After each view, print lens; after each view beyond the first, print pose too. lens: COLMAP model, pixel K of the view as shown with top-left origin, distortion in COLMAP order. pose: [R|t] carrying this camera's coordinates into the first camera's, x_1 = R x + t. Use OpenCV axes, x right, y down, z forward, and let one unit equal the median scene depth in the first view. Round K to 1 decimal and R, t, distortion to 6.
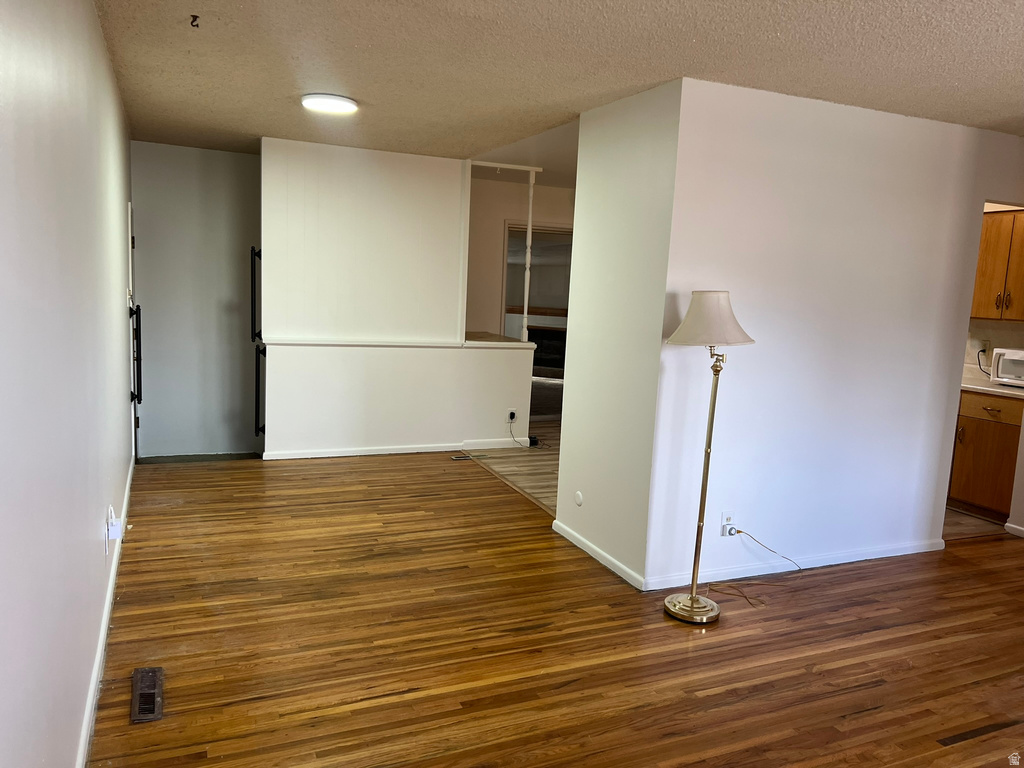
lens RADIAL K [[764.3, 0, 512.3], [0, 764.3, 387.8], [0, 0, 1]] dist [0.034690, -0.032381]
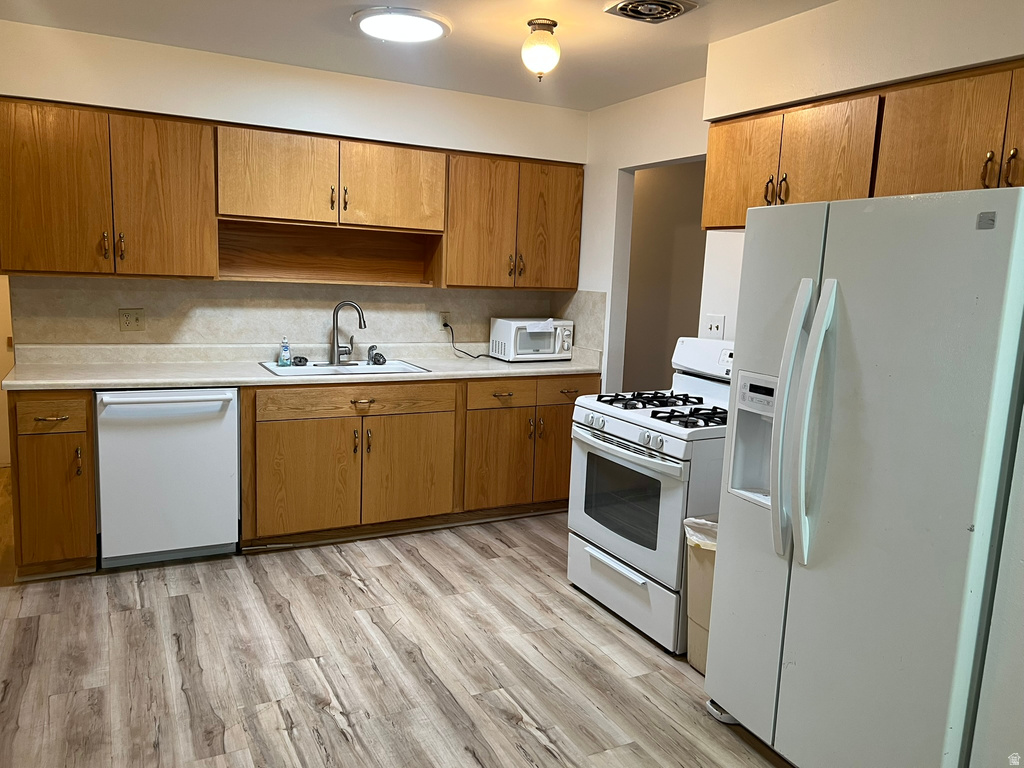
lens RADIAL K [[764.3, 0, 522.5], [0, 764.3, 380.4], [0, 0, 1]] dist [0.034690, -0.032381]
pose [[-0.075422, -0.193474, 0.978202, -0.234064], [0.095993, 0.975031, 0.200248, -0.172230], [-0.992521, 0.109003, -0.054967, 1.151161]]
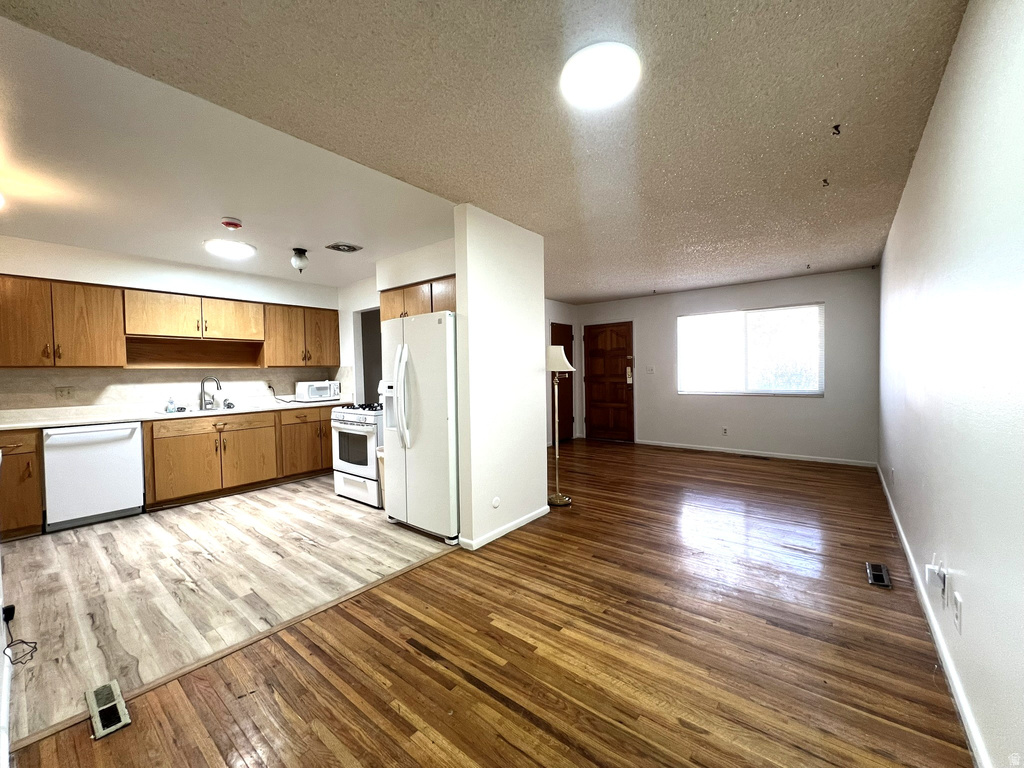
lens RADIAL K [[409.1, 0, 513.7], [0, 409.1, 380.4], [0, 0, 1]] dist [0.003000, -0.000237]
pose [[-0.457585, -0.059617, 0.887165, -0.475275], [0.122431, 0.984022, 0.129274, -0.132307], [-0.880697, 0.167771, -0.442975, 1.099204]]
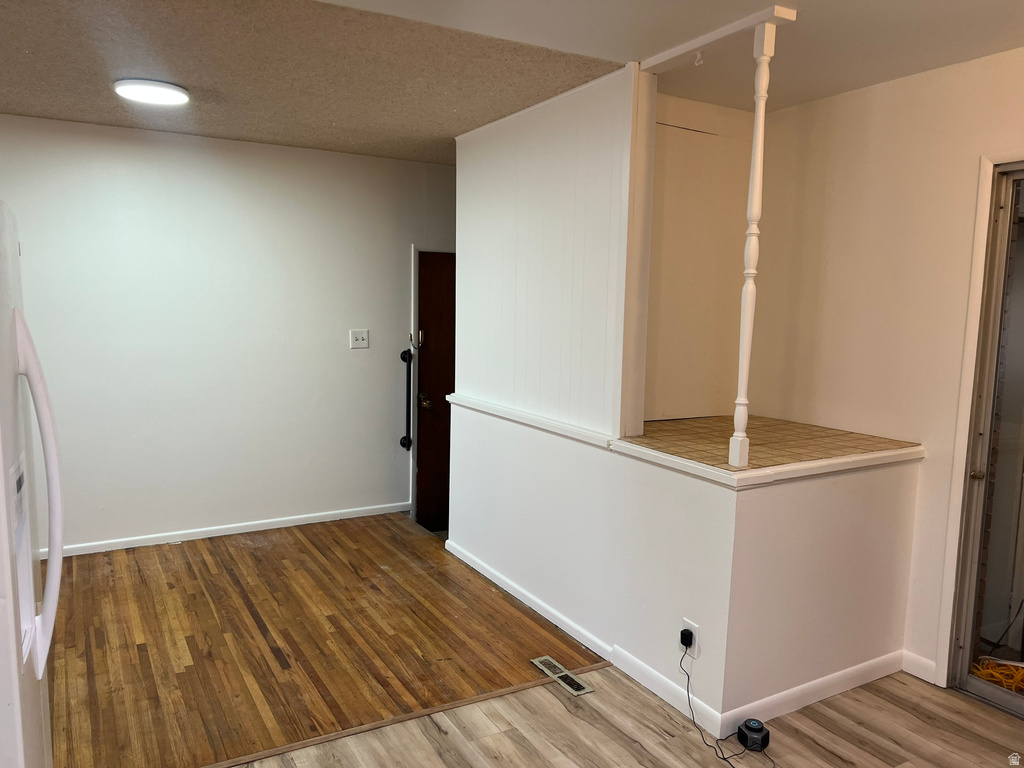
lens RADIAL K [[764.3, 0, 507.2], [0, 764.3, 388.9], [0, 0, 1]] dist [0.034690, -0.032381]
pose [[0.096261, 0.066834, -0.993110, 0.526882], [-0.149174, 0.987443, 0.051993, -0.138181], [0.984114, 0.143142, 0.105022, 1.134600]]
